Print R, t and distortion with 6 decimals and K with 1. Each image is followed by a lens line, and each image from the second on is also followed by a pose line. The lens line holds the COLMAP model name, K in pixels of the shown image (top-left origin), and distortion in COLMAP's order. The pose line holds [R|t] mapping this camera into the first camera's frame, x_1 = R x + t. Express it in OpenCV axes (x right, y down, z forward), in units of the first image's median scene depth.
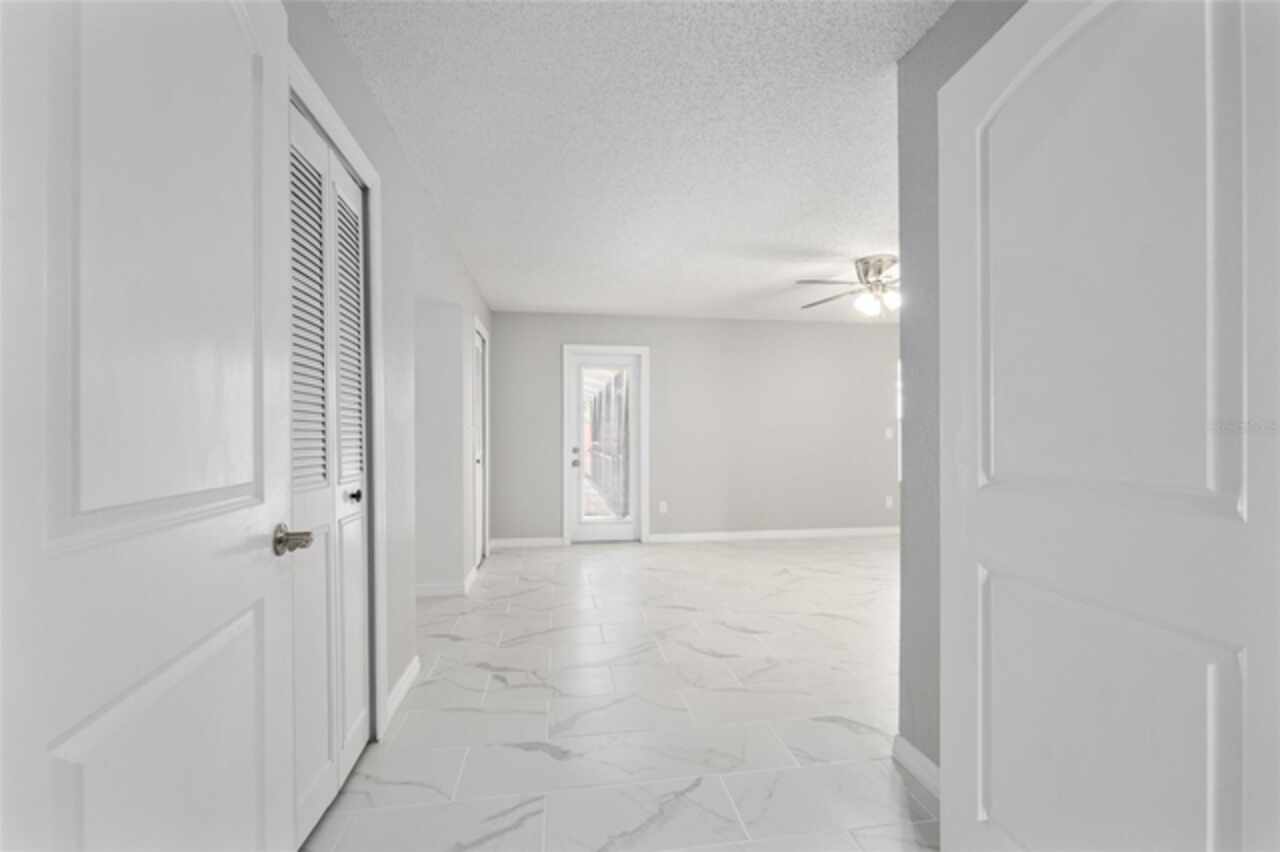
lens RADIAL K [[507.9, 0, 637.5], [0, 507.9, 431.5], [0, 0, 1]] dist [0.005143, -0.000703]
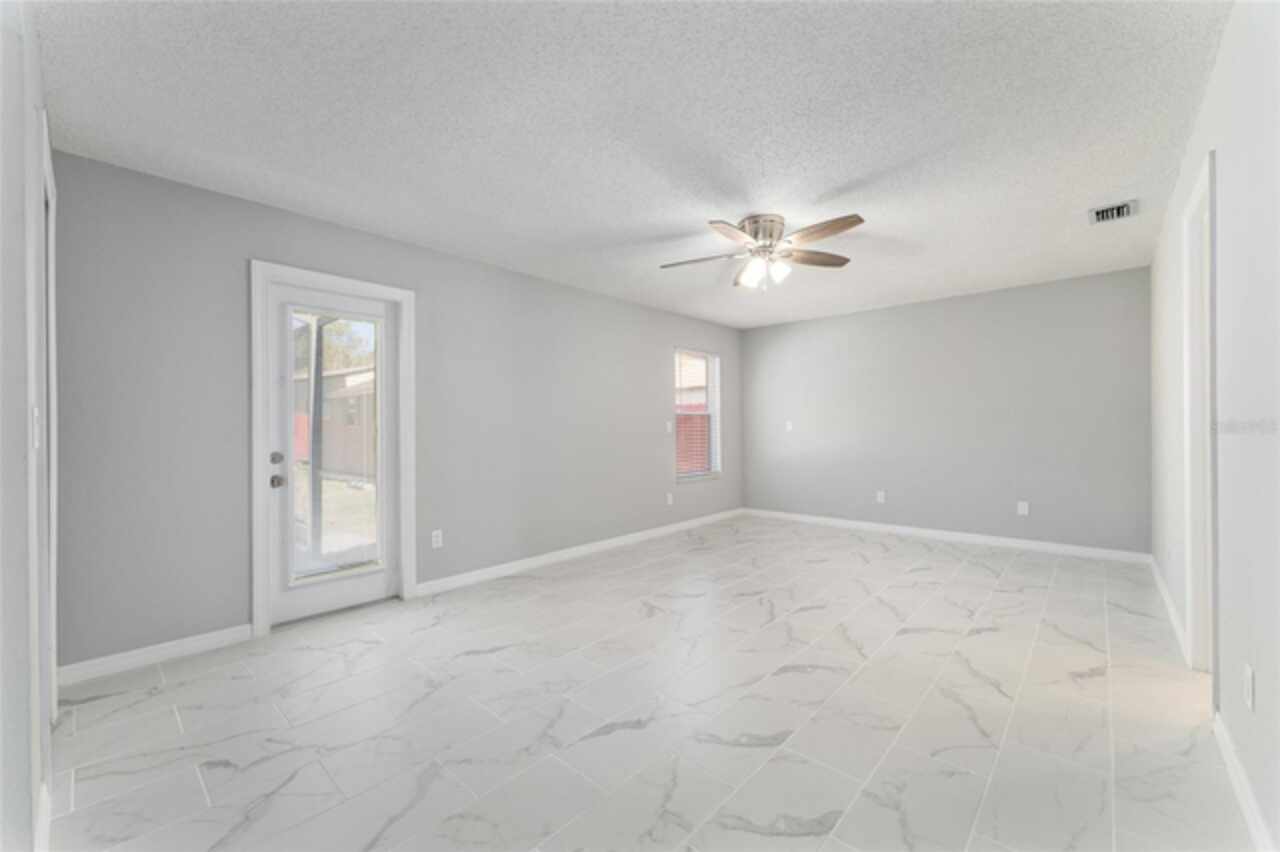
lens RADIAL K [[507.9, 0, 638.0], [0, 507.9, 429.8], [0, 0, 1]] dist [0.005143, -0.000703]
pose [[0.785853, -0.002405, 0.618409, -0.155644], [0.000368, 0.999994, 0.003421, 0.005295], [-0.618414, -0.002461, 0.785849, 0.324859]]
